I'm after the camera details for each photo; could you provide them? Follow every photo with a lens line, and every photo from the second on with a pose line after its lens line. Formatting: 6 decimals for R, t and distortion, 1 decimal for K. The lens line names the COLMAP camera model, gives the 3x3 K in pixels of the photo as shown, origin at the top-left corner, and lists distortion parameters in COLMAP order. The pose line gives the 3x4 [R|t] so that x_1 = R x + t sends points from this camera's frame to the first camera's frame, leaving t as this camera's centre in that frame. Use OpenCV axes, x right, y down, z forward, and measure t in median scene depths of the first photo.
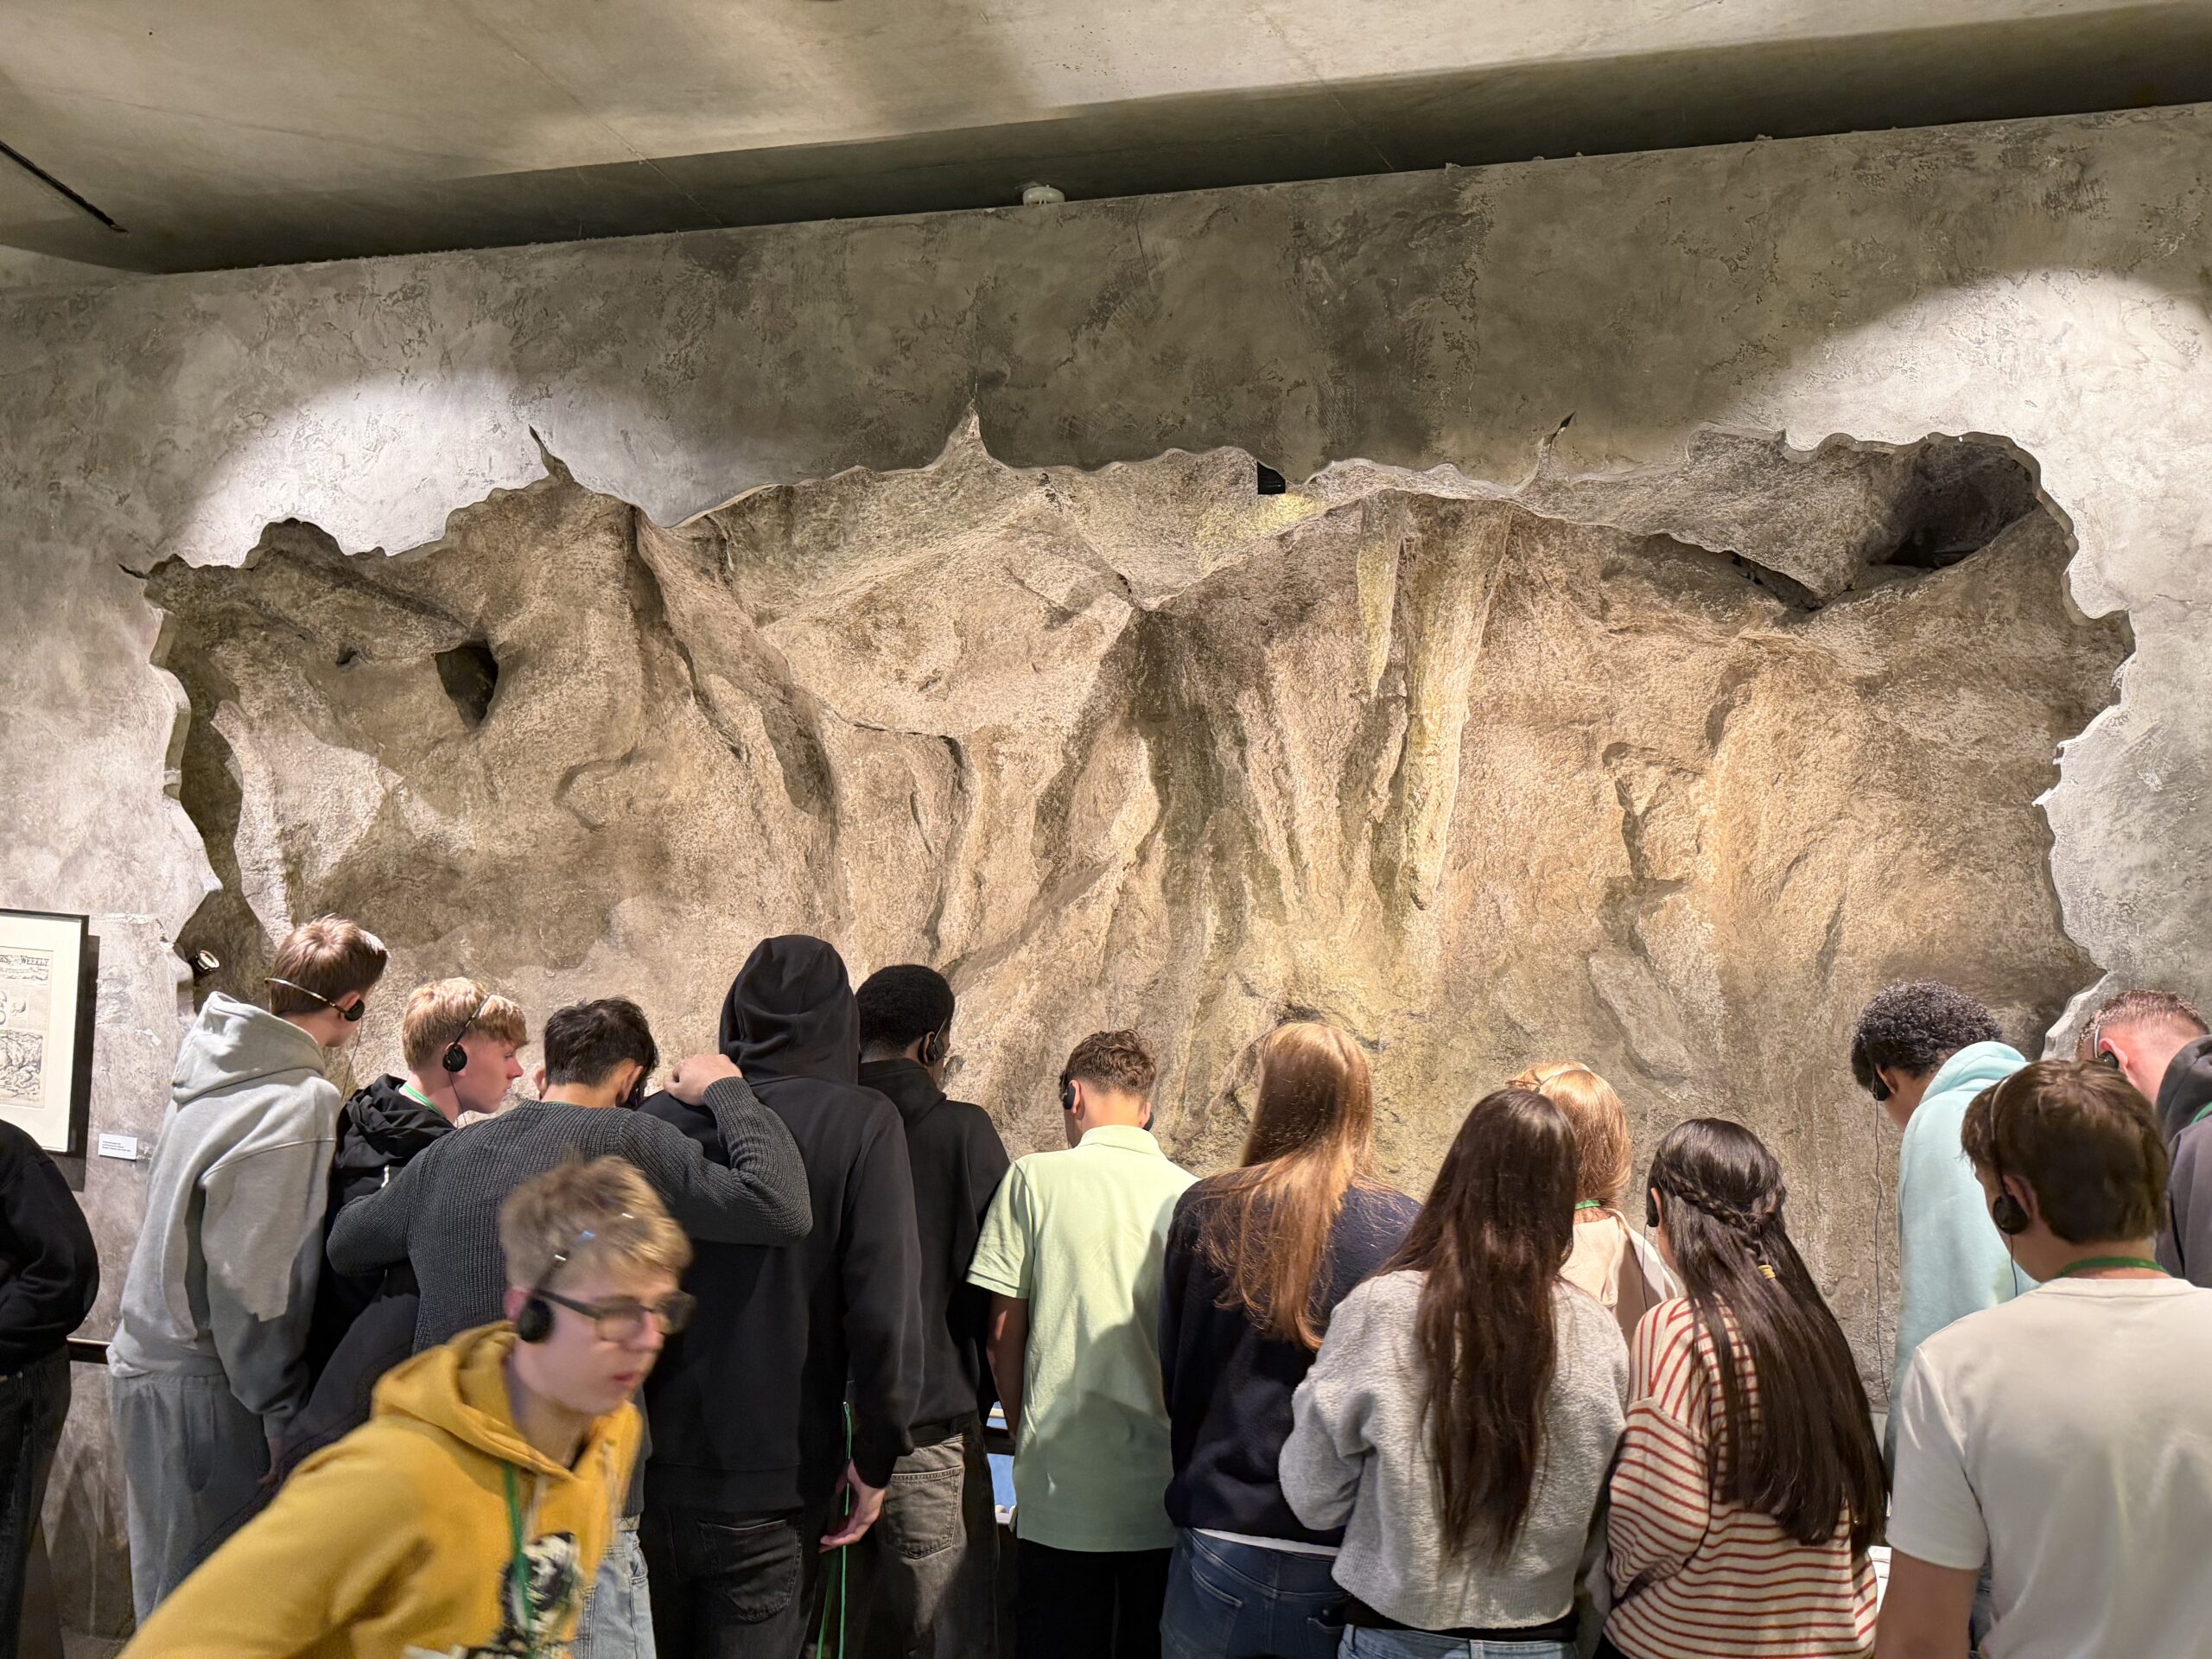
lens RADIAL K [[1566.7, 0, 1094.7], [0, 1566.7, 851.5], [0, 0, 1]] dist [0.021108, -0.046417]
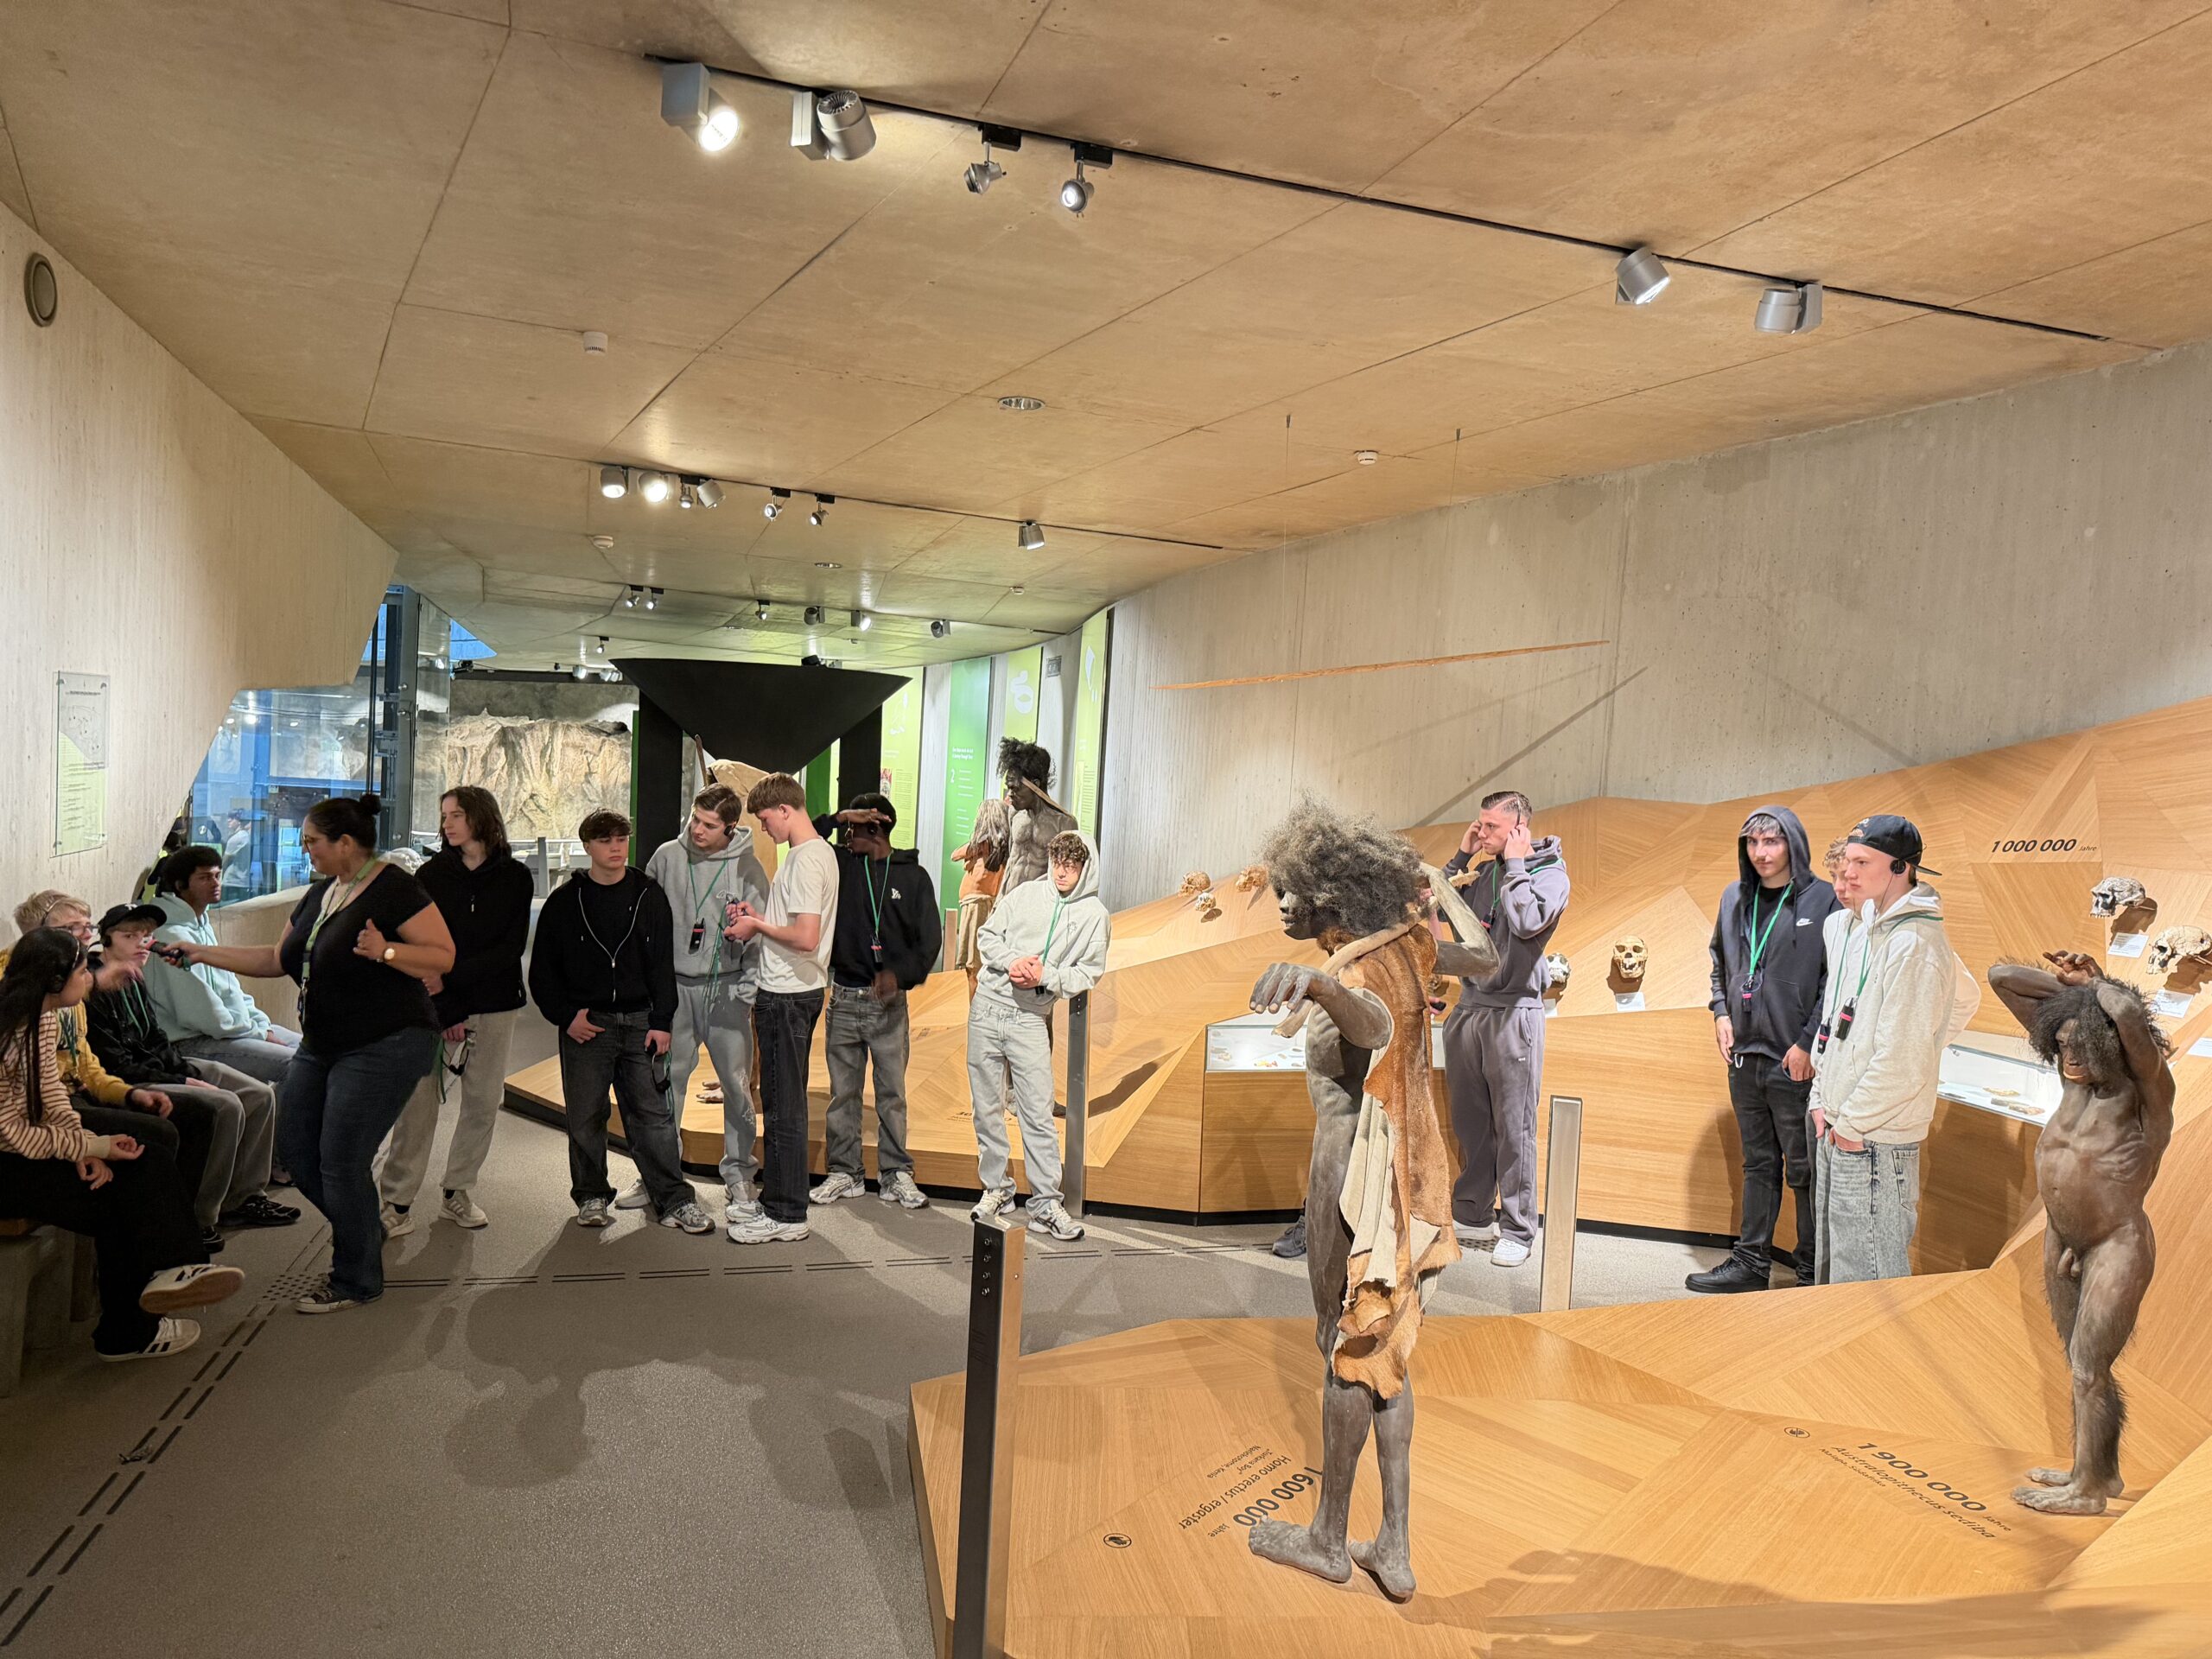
lens RADIAL K [[1566.7, 0, 1123.4], [0, 1566.7, 831.4], [0, 0, 1]] dist [0.021108, -0.046417]
pose [[0.857709, -0.035808, 0.512887, -1.100965], [-0.012262, 0.995863, 0.090032, -0.352314], [-0.513989, -0.083510, 0.853722, -5.723986]]
